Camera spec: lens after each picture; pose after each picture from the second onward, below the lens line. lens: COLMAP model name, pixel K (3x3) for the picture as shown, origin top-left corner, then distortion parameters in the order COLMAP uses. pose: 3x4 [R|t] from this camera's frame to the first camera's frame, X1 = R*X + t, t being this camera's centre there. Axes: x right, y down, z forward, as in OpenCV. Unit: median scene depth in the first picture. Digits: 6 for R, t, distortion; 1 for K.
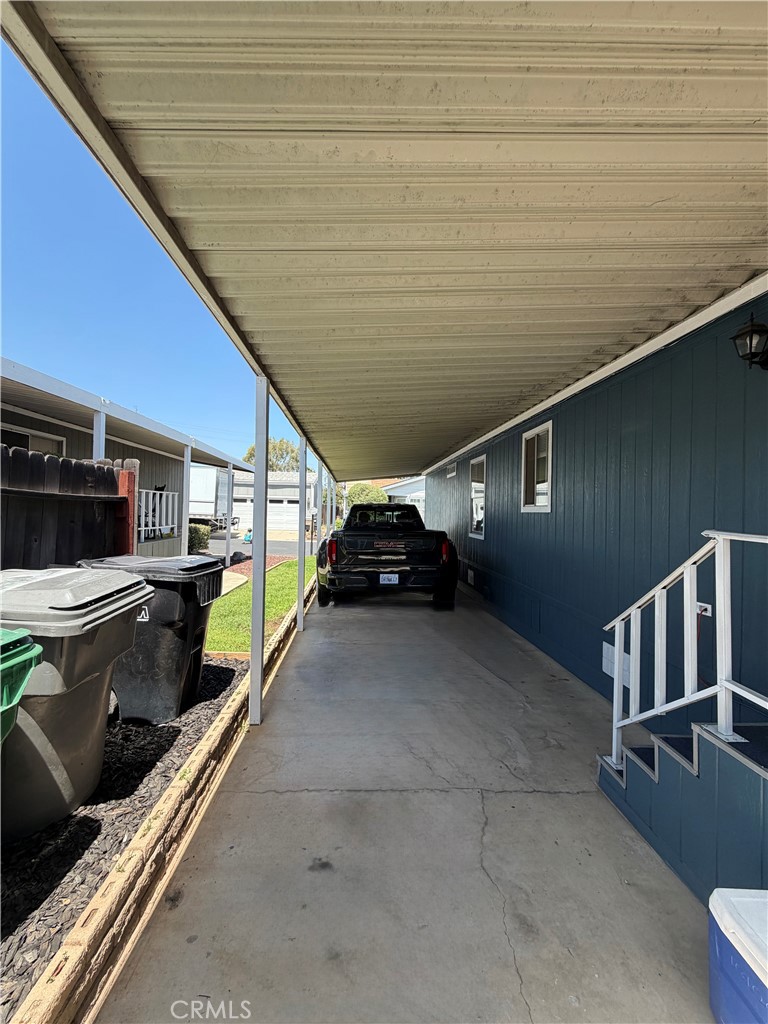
lens RADIAL K [[413.3, 0, 384.0], [0, 413.3, 505.5], [0, 0, 1]] dist [-0.001271, -0.000061]
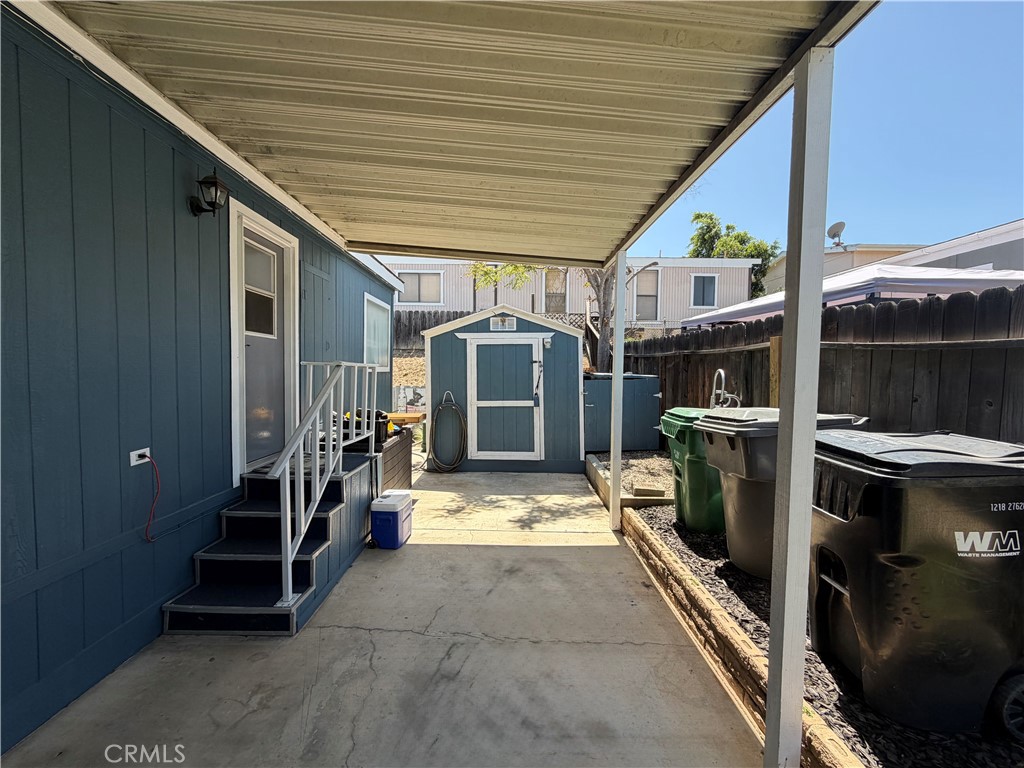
lens RADIAL K [[413.3, 0, 511.5], [0, 413.3, 384.7], [0, 0, 1]] dist [-0.001271, -0.000061]
pose [[-0.998972, -0.033407, 0.030631, 0.014901], [-0.032065, 0.998548, 0.043288, 0.057610], [-0.032033, 0.042261, -0.998593, 1.983821]]
